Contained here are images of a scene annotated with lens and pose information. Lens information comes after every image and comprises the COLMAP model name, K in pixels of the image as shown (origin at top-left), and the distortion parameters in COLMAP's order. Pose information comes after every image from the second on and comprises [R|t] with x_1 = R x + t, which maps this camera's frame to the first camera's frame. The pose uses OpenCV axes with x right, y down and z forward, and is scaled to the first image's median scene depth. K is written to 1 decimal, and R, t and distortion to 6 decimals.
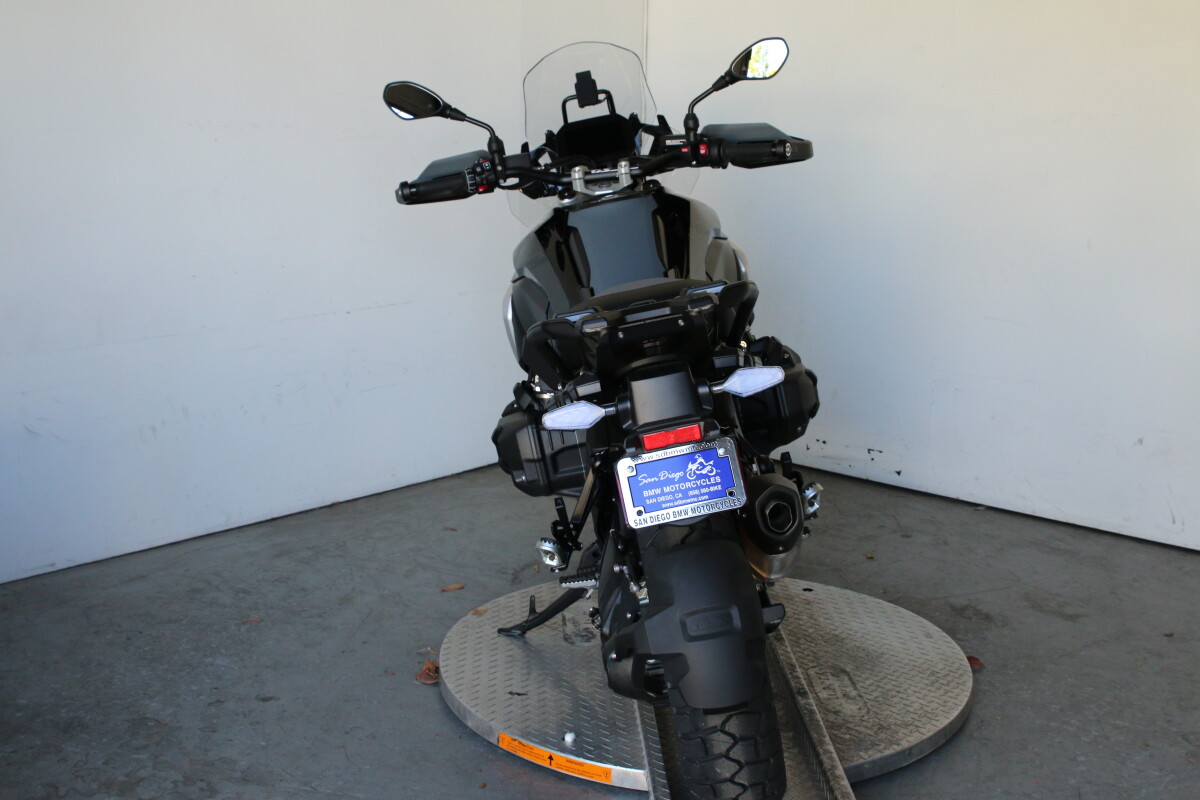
lens RADIAL K [[1560.6, 0, 591.9], [0, 1560.6, 397.5], [0, 0, 1]] dist [-0.080578, 0.117382]
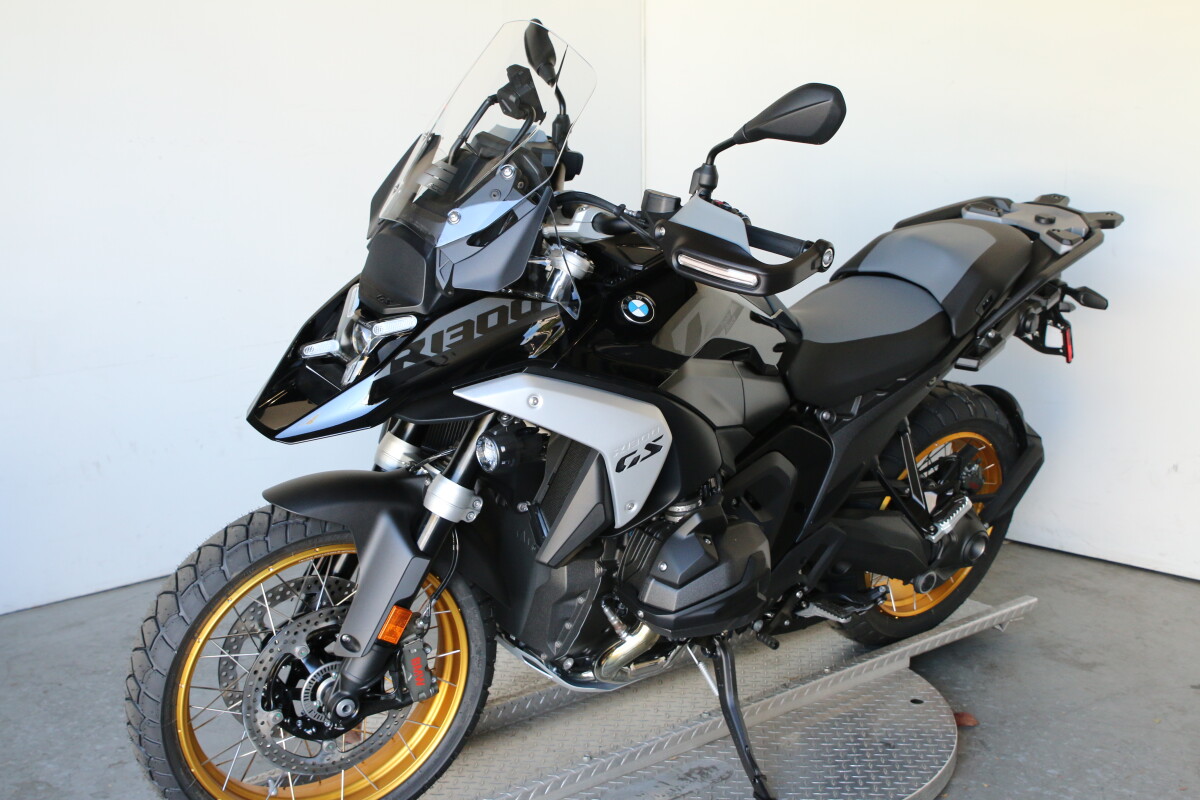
lens RADIAL K [[1560.6, 0, 591.9], [0, 1560.6, 397.5], [0, 0, 1]] dist [-0.080578, 0.117382]
pose [[0.997891, -0.012494, -0.063695, 0.087669], [0.011242, 0.999737, -0.019989, 0.001792], [0.063928, 0.019231, 0.997769, 0.093235]]
